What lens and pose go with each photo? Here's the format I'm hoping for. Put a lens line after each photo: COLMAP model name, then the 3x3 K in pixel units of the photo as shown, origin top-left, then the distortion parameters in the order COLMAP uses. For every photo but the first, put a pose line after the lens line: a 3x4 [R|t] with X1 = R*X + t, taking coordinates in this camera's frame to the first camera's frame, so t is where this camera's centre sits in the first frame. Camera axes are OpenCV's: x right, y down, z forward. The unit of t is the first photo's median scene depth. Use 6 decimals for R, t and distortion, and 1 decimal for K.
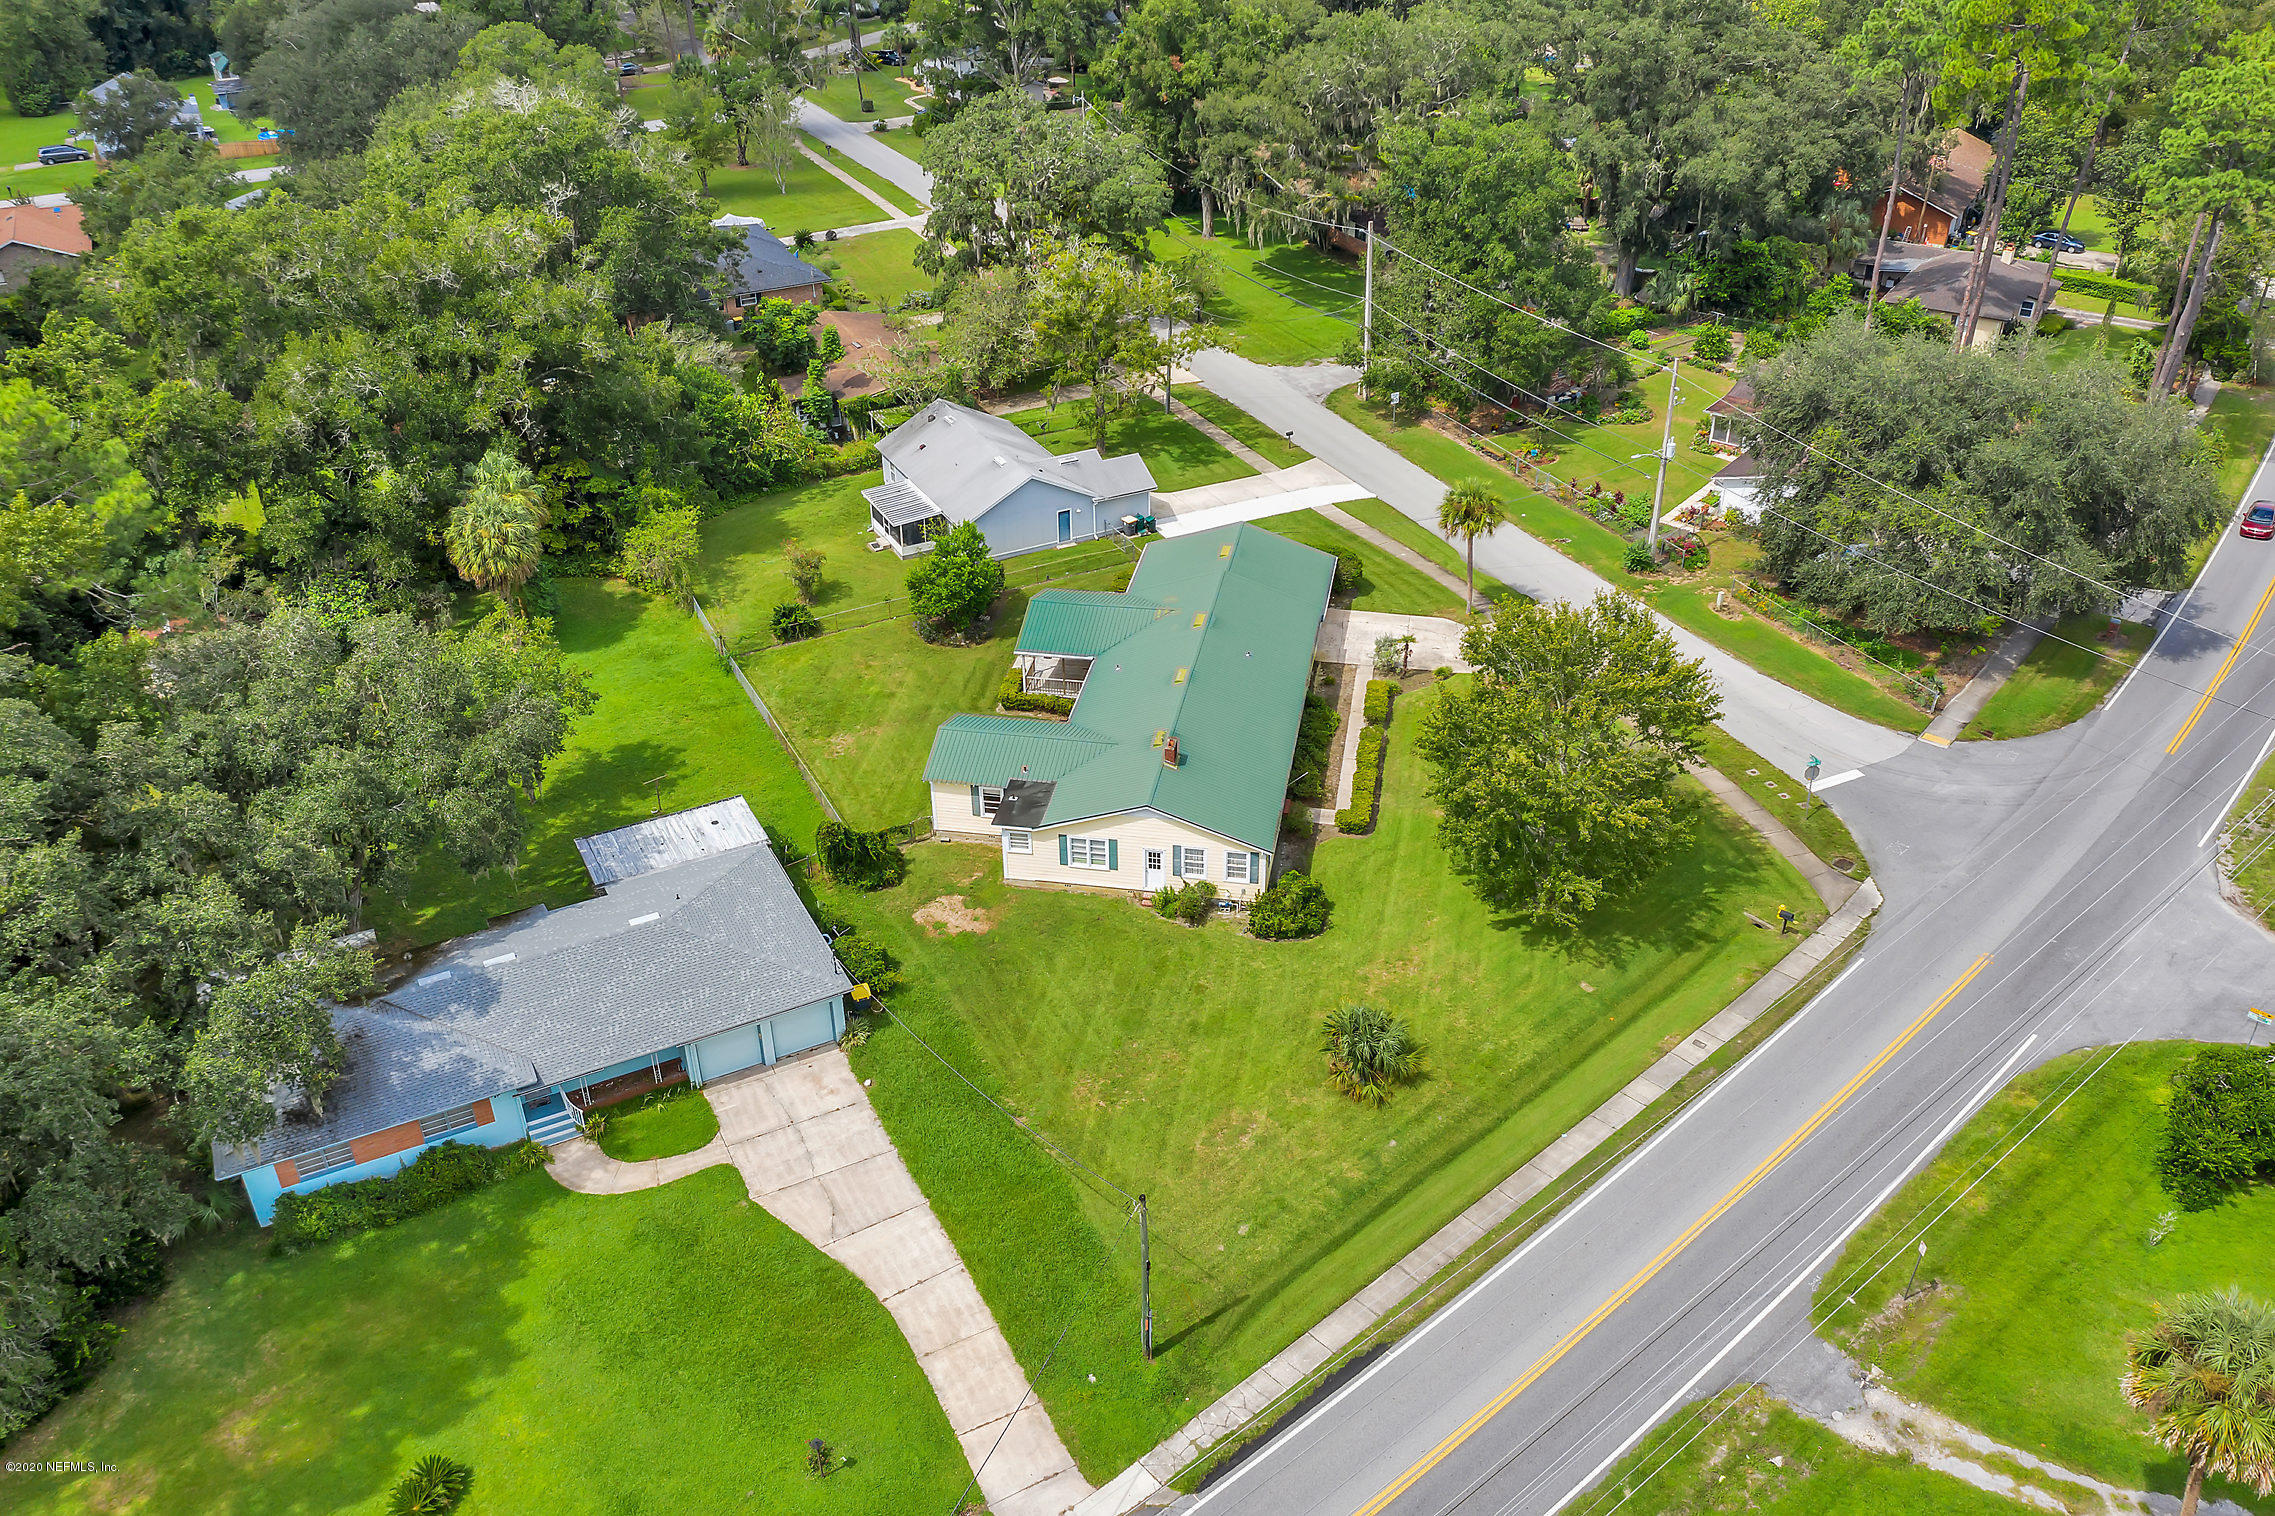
lens RADIAL K [[1782.0, 0, 1137.5], [0, 1782.0, 758.0], [0, 0, 1]] dist [0.000002, -0.005864]
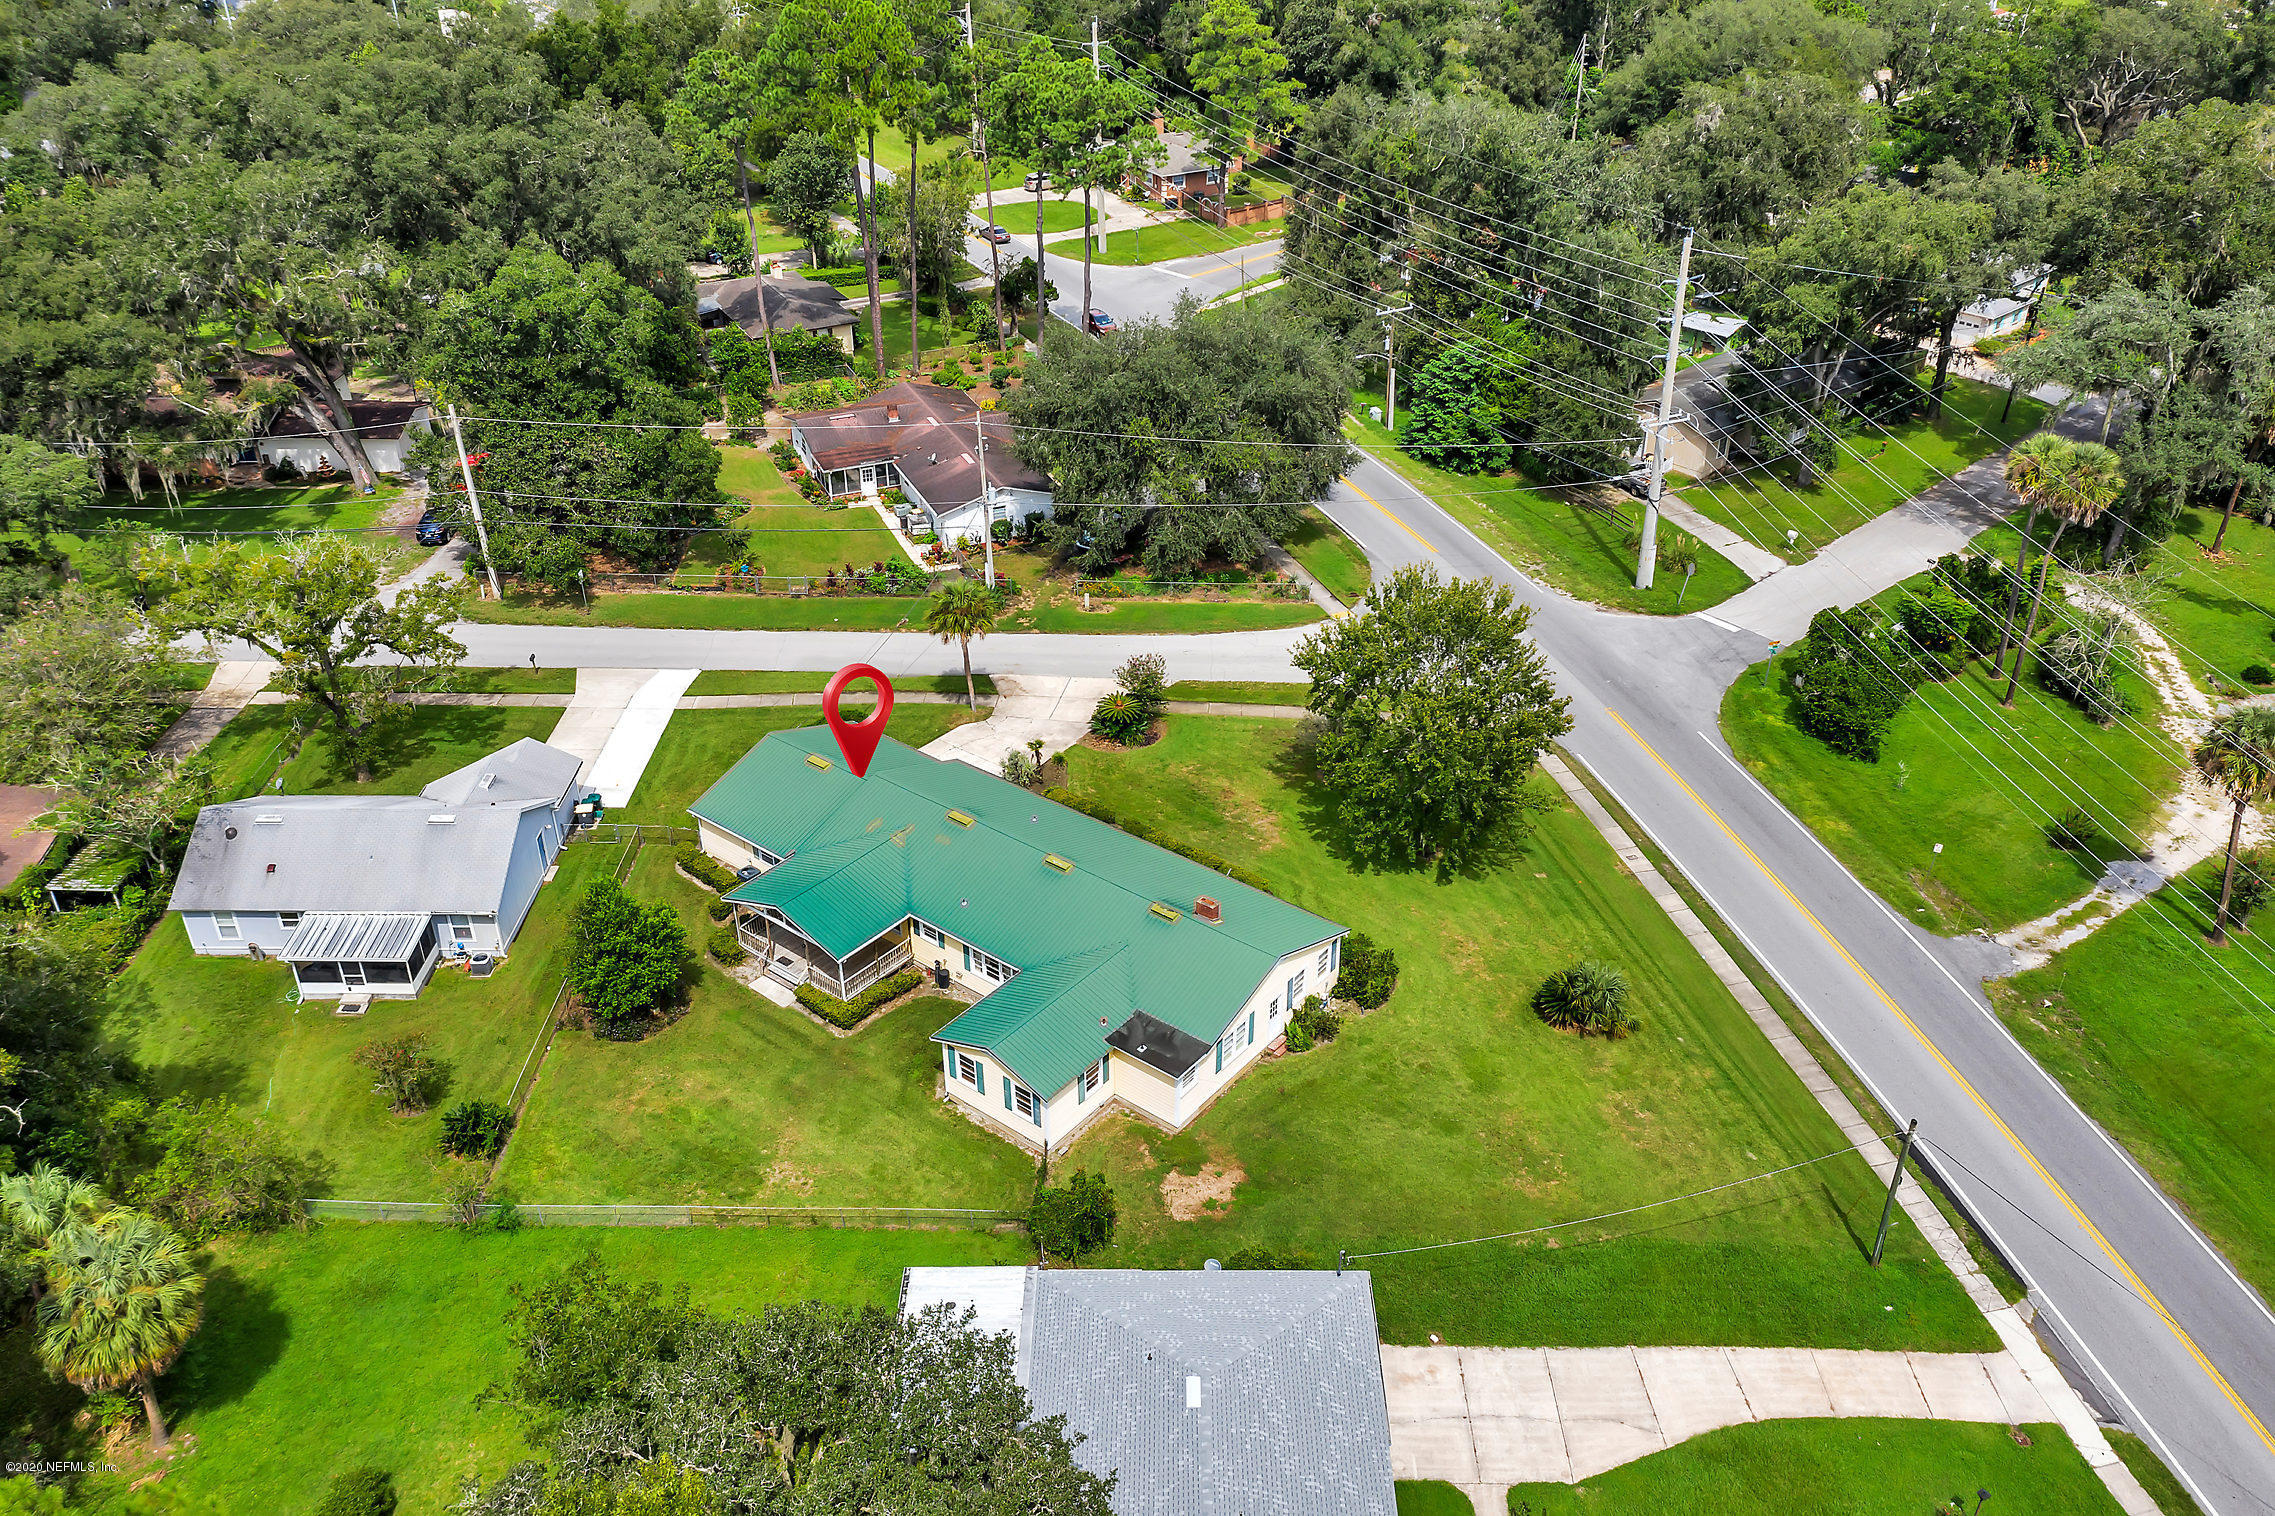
lens RADIAL K [[1786.2, 0, 1139.8], [0, 1786.2, 764.4], [0, 0, 1]] dist [-0.007874, -0.000698]
pose [[0.471137, -0.449860, 0.758720, -0.862152], [0.462910, 0.858297, 0.221451, -0.373108], [-0.750829, 0.246885, 0.612620, 0.538400]]
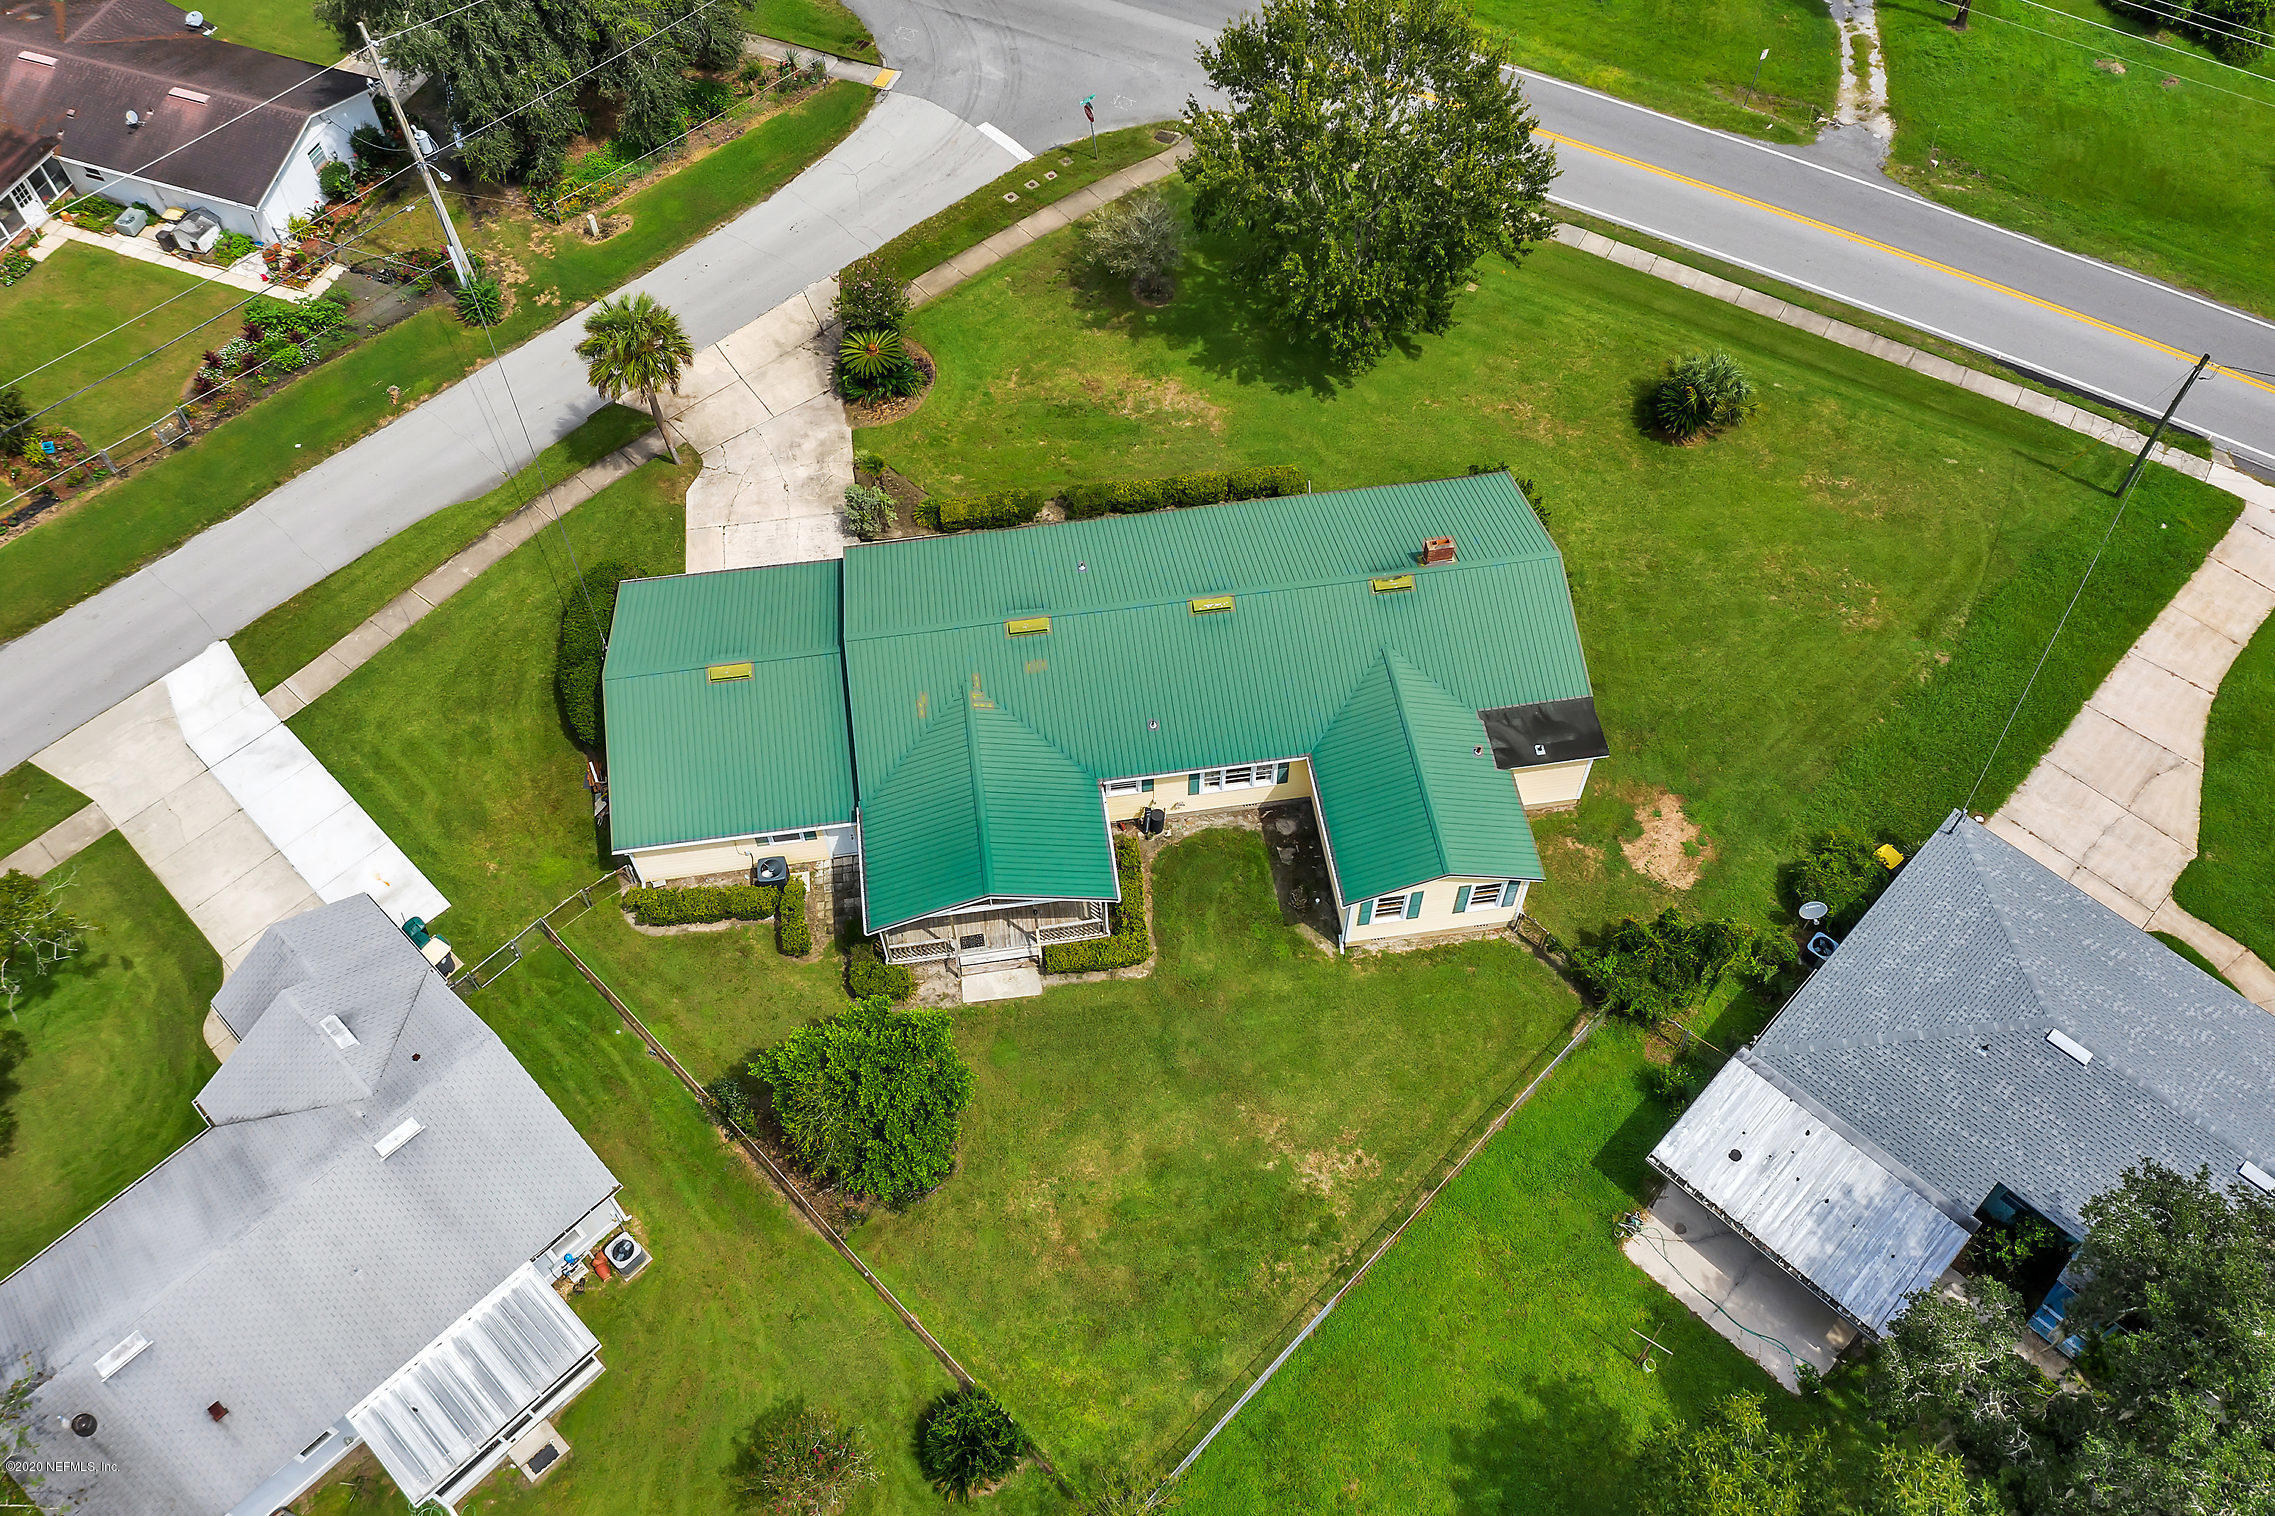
lens RADIAL K [[1786.2, 0, 1139.8], [0, 1786.2, 764.4], [0, 0, 1]] dist [-0.007874, -0.000698]
pose [[-0.316120, -0.774327, 0.548166, -0.520562], [0.508737, 0.349344, 0.786858, -0.772419], [-0.800784, 0.527613, 0.283494, 1.181663]]
